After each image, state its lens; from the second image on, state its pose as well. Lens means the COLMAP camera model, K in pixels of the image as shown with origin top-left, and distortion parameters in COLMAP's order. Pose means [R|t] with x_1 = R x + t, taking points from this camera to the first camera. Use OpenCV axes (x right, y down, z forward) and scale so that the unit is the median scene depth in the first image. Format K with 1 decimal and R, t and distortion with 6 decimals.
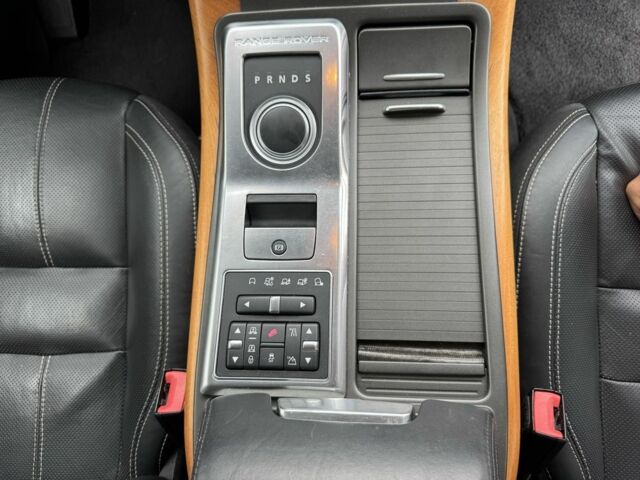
lens RADIAL K [[468.0, 0, 320.0], [0, 468.0, 240.0], [0, 0, 1]] dist [-0.000753, 0.000362]
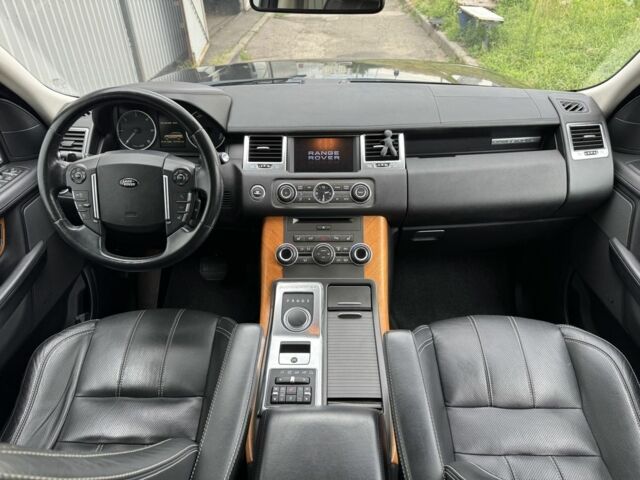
lens RADIAL K [[361.9, 0, 320.0], [0, 361.9, 240.0], [0, 0, 1]] dist [0.129109, 0.000136]
pose [[0.996830, 0.063762, 0.047576, -0.086935], [-0.020213, 0.781394, -0.623711, 0.708418], [-0.076945, 0.620772, 0.780206, -0.852245]]
